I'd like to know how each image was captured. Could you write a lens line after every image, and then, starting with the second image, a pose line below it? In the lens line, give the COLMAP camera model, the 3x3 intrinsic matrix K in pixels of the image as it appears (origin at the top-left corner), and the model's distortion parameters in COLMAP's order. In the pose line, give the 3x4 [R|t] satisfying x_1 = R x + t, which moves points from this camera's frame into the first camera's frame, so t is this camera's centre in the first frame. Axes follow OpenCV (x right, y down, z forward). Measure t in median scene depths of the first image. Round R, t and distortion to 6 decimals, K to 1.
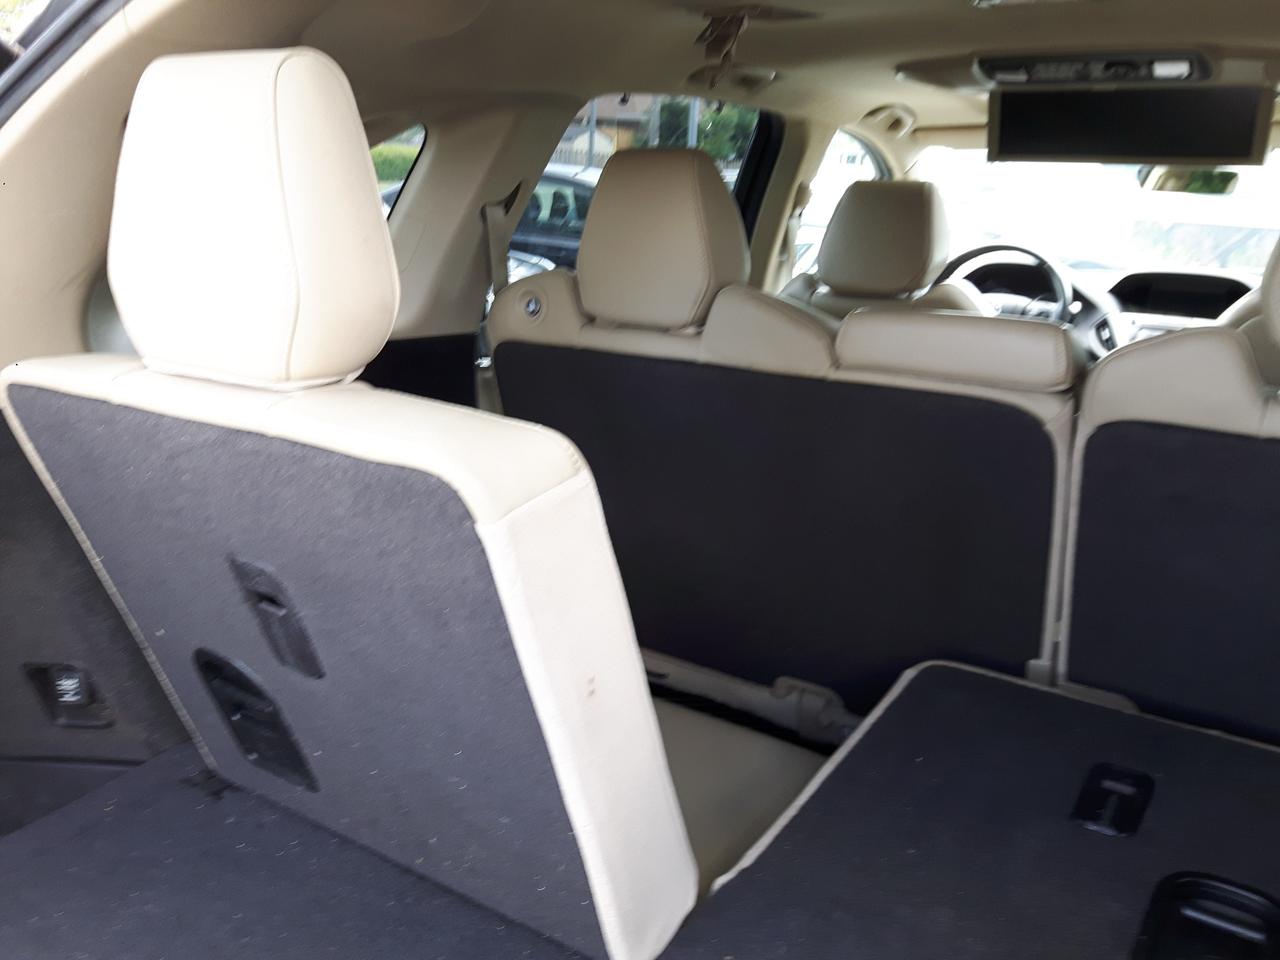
lens RADIAL K [[1093.5, 0, 635.3], [0, 1093.5, 481.3], [0, 0, 1]] dist [0.006852, -0.018844]
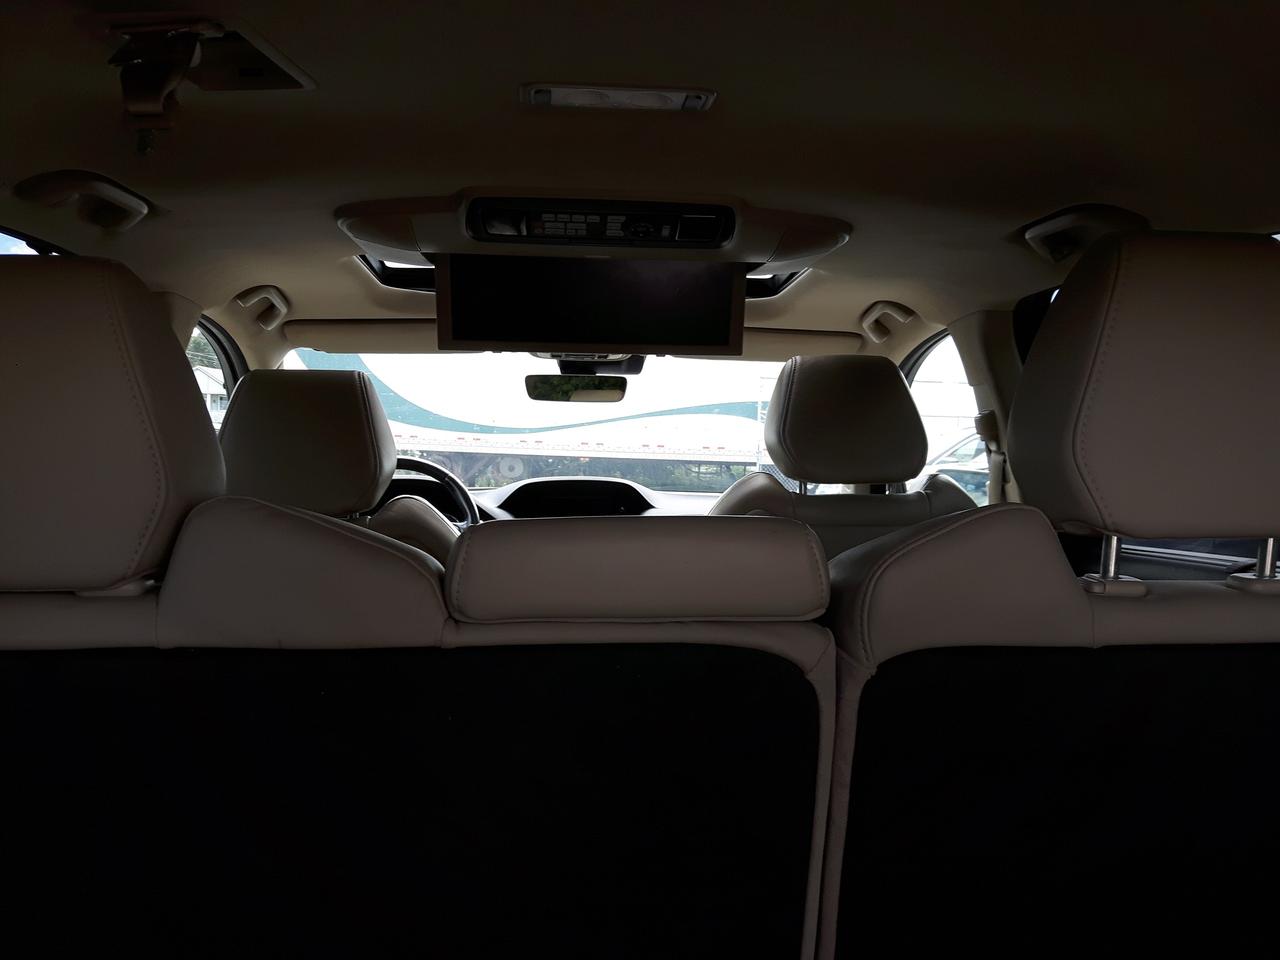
lens RADIAL K [[1093.5, 0, 649.5], [0, 1093.5, 486.7], [0, 0, 1]] dist [0.006852, -0.018844]
pose [[0.773030, -0.036668, 0.633309, -0.087705], [0.172400, 0.972898, -0.154106, -0.063724], [-0.610494, 0.228311, 0.758400, 0.454985]]
